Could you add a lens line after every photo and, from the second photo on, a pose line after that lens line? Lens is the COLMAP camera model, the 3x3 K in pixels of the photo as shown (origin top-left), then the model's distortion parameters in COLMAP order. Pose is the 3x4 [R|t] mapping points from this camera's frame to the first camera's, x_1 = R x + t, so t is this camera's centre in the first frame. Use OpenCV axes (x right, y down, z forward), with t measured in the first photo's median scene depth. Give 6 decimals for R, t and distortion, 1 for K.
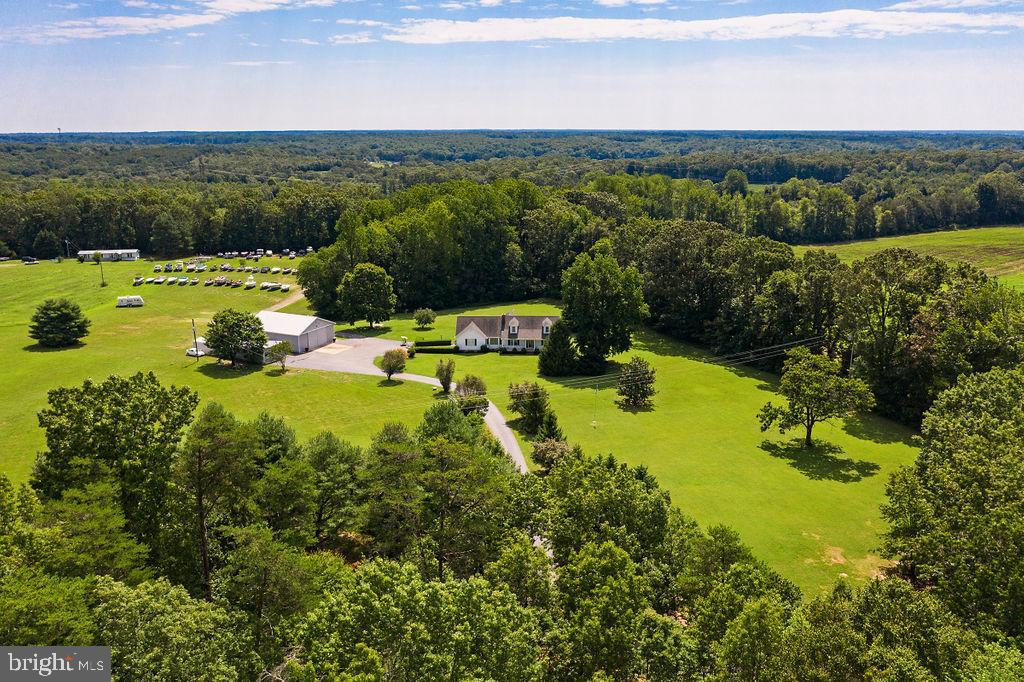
lens RADIAL K [[830.3, 0, 508.4], [0, 830.3, 339.3], [0, 0, 1]] dist [-0.012303, -0.007466]
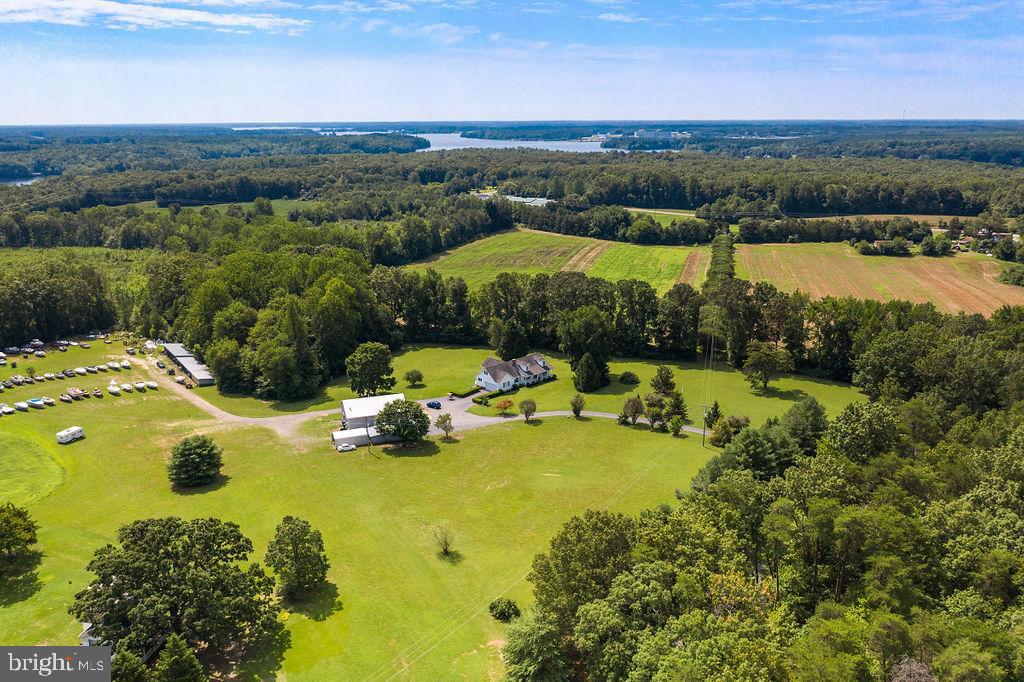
lens RADIAL K [[830.3, 0, 508.4], [0, 830.3, 339.3], [0, 0, 1]] dist [-0.012303, -0.007466]
pose [[0.695746, -0.186833, 0.693564, -0.732538], [0.181468, 0.979976, 0.081948, -0.135293], [-0.694987, 0.068845, 0.715719, 0.020705]]
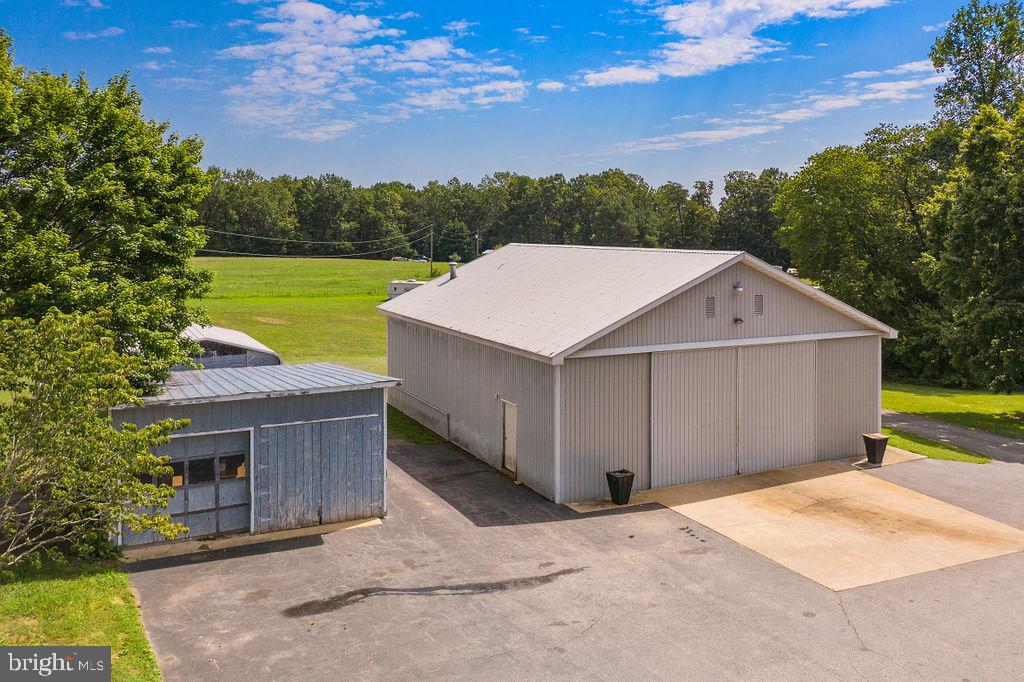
lens RADIAL K [[863.2, 0, 506.8], [0, 863.2, 230.9], [0, 0, 1]] dist [-0.004171, -0.009343]
pose [[0.780747, 0.002674, -0.624841, -0.134443], [-0.155306, 0.969441, -0.189908, 0.001934], [0.605239, 0.245312, 0.757303, 0.675090]]
